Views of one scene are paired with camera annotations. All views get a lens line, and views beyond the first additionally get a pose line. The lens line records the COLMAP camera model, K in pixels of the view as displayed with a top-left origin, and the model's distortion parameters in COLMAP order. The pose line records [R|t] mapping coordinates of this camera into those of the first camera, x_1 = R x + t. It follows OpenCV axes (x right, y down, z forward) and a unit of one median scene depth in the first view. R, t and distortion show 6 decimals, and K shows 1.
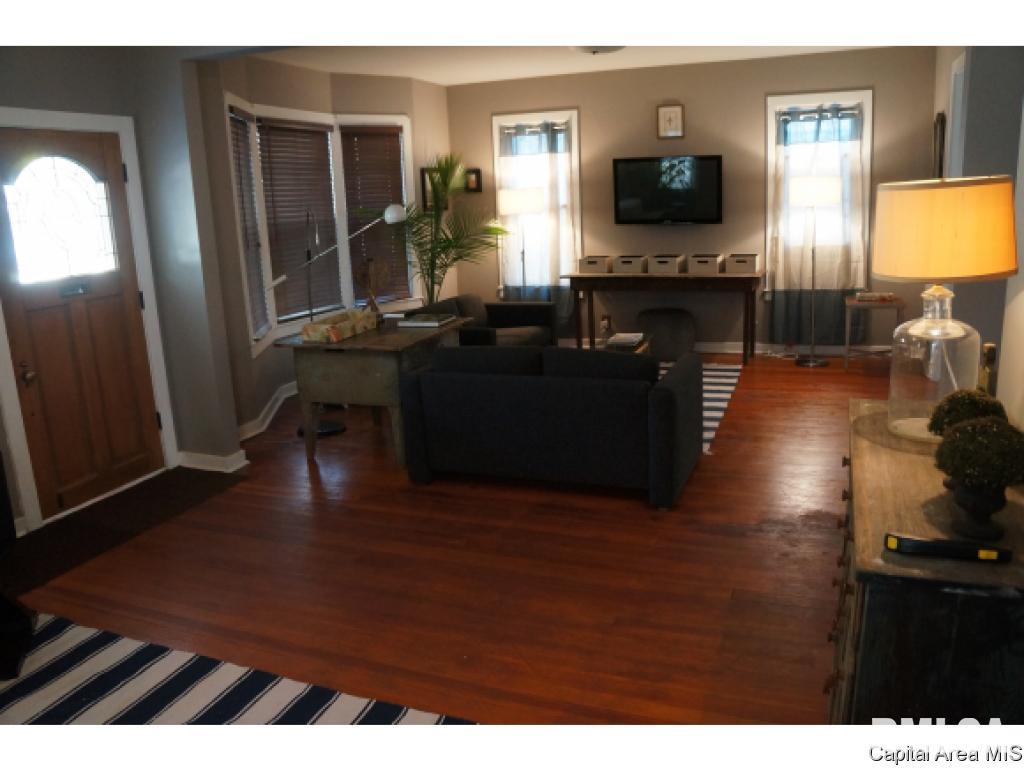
lens RADIAL K [[800.9, 0, 497.5], [0, 800.9, 384.9], [0, 0, 1]] dist [-0.177778, 0.125379]
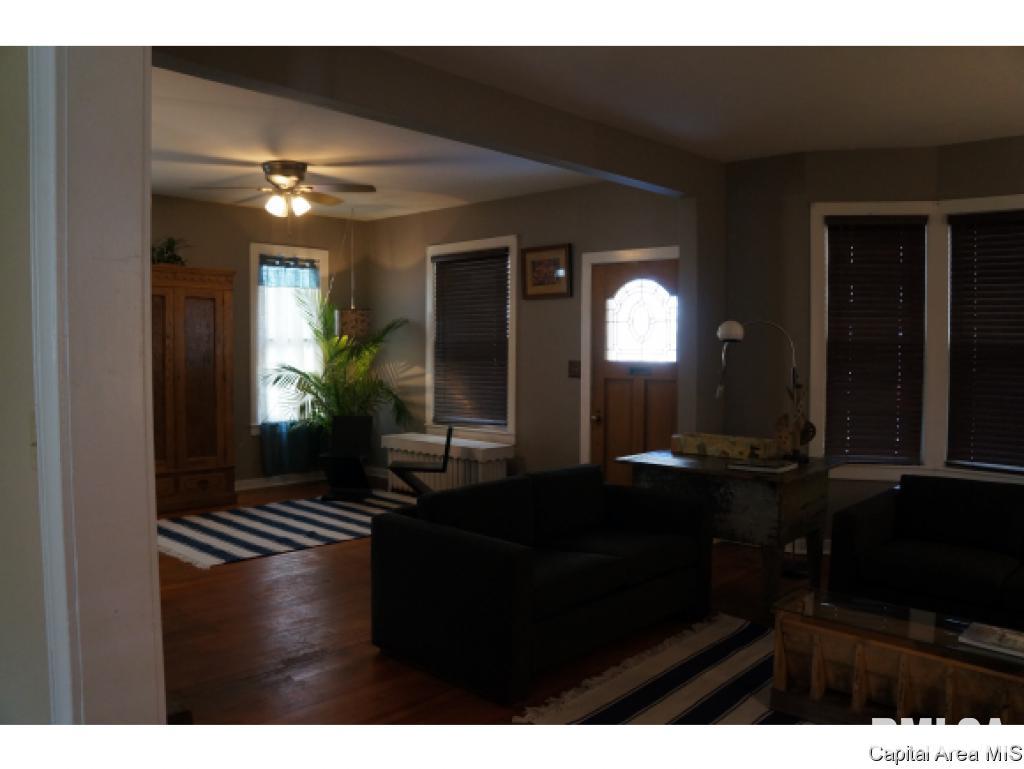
lens RADIAL K [[800.9, 0, 501.5], [0, 800.9, 386.6], [0, 0, 1]] dist [-0.177778, 0.125379]
pose [[-0.354113, 0.097274, -0.930130, 0.789509], [-0.198830, 0.964007, 0.176514, -0.263762], [0.913822, 0.247444, -0.322027, 1.075994]]
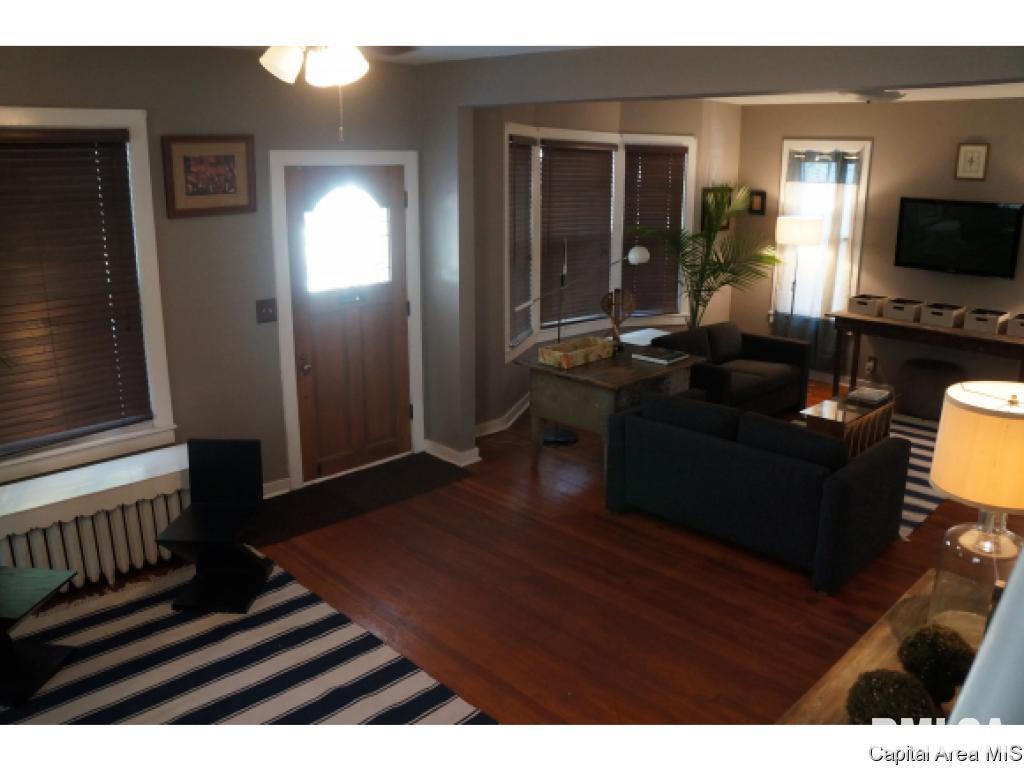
lens RADIAL K [[800.9, 0, 514.3], [0, 800.9, 380.8], [0, 0, 1]] dist [-0.177778, 0.125379]
pose [[0.916922, 0.153212, -0.368484, 0.136265], [-0.136455, 0.988078, 0.071284, -0.102680], [0.375012, -0.015080, 0.926897, -0.049924]]
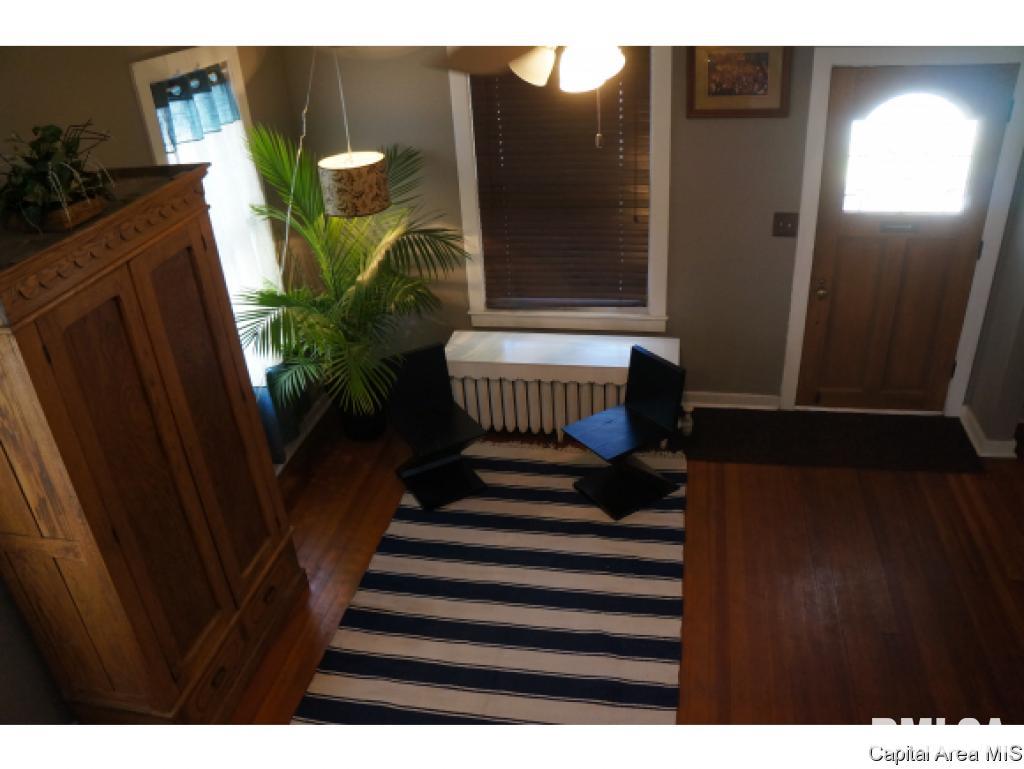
lens RADIAL K [[800.9, 0, 518.9], [0, 800.9, 386.1], [0, 0, 1]] dist [-0.177778, 0.125379]
pose [[0.193648, 0.515166, -0.834927, 0.259890], [-0.168839, 0.855839, 0.488910, -0.303965], [0.966433, 0.046292, 0.252712, 0.233060]]
